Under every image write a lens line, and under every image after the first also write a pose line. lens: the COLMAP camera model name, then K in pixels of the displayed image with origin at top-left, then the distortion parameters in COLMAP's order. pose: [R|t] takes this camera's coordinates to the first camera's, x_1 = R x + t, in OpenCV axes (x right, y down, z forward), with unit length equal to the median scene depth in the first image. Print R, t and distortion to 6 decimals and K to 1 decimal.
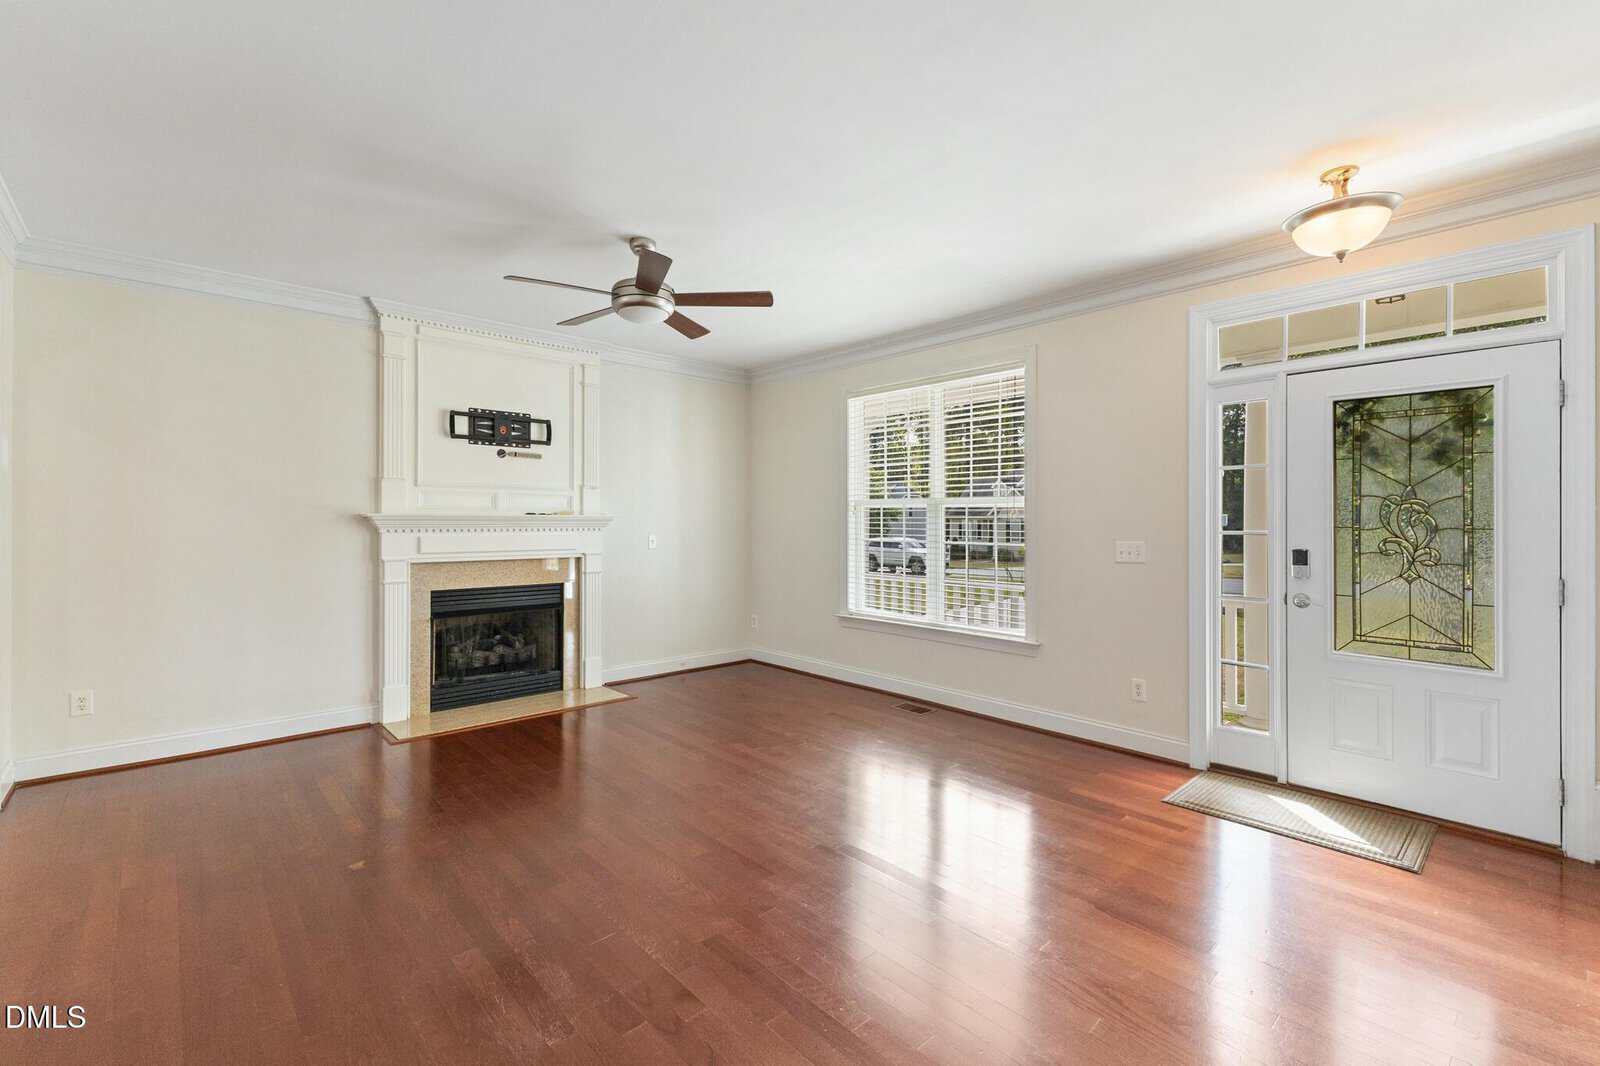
lens RADIAL K [[682.3, 0, 800.8], [0, 682.3, 518.6], [0, 0, 1]] dist [0.000580, -0.000075]
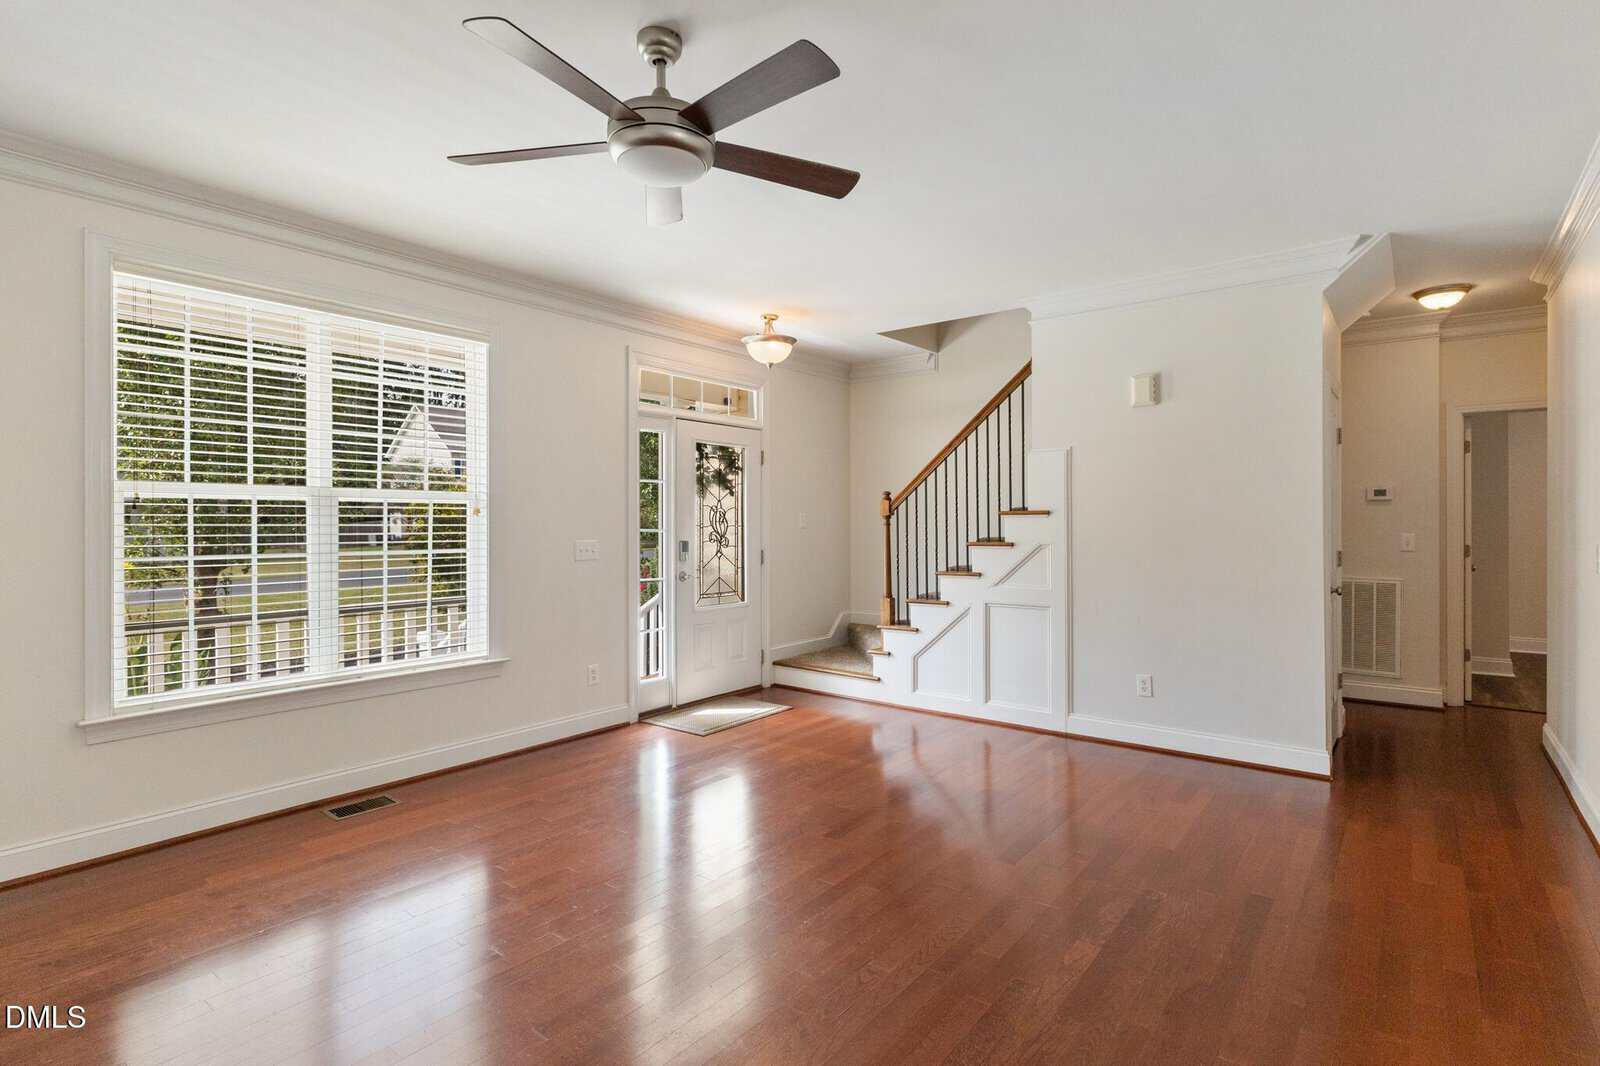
lens RADIAL K [[776.5, 0, 800.0], [0, 776.5, 533.0], [0, 0, 1]] dist [0.000479, -0.000060]
pose [[-0.160950, -0.013989, 0.986863, -0.597129], [-0.001930, 0.999902, 0.013859, 0.002419], [-0.986961, 0.000326, -0.160961, 0.653844]]
